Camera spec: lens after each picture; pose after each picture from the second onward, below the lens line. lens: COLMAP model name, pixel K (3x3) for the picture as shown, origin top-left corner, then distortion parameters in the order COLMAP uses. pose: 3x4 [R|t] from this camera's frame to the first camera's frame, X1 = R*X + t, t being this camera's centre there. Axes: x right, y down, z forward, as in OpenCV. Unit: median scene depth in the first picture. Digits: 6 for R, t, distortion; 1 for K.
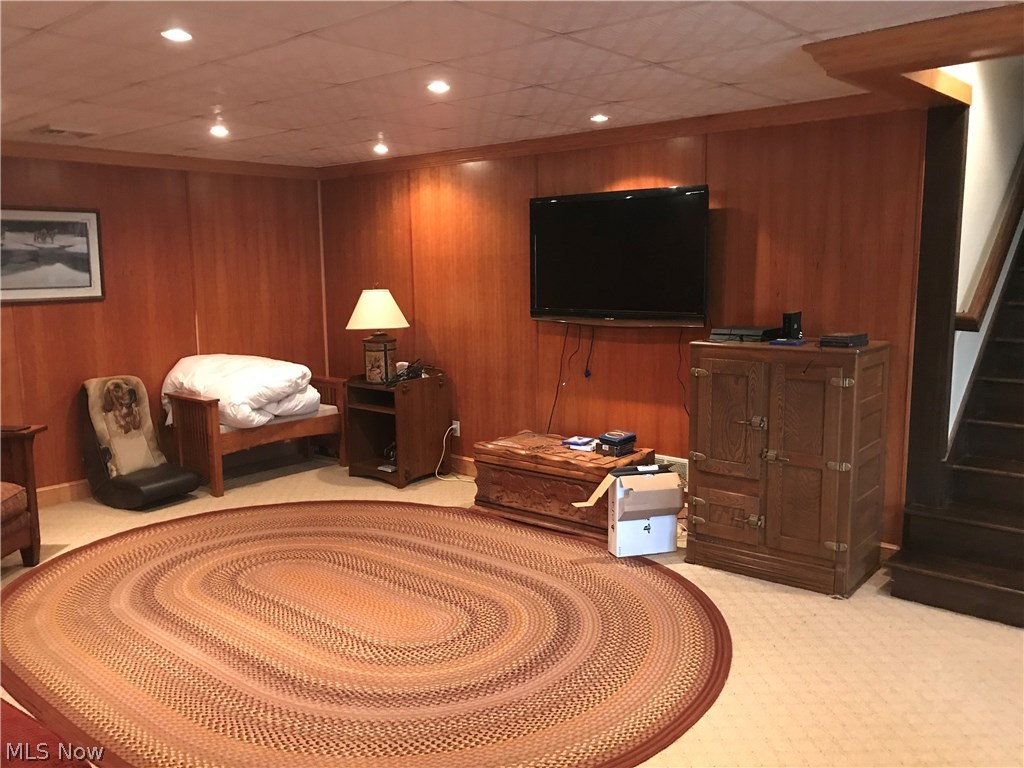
lens RADIAL K [[846.8, 0, 509.1], [0, 846.8, 384.2], [0, 0, 1]] dist [0.055188, -0.049134]
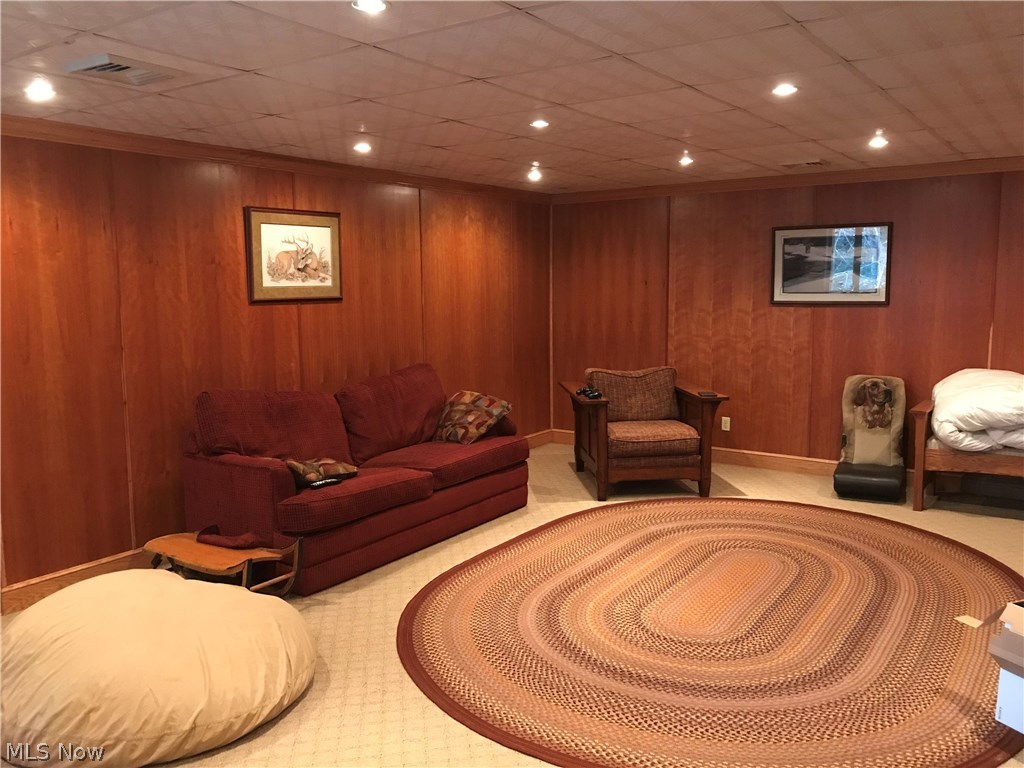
lens RADIAL K [[846.8, 0, 508.7], [0, 846.8, 382.6], [0, 0, 1]] dist [0.055188, -0.049134]
pose [[0.111241, 0.129449, -0.985327, 0.635234], [-0.139080, 0.983751, 0.113540, -0.066830], [0.984013, 0.124409, 0.127437, 0.462593]]
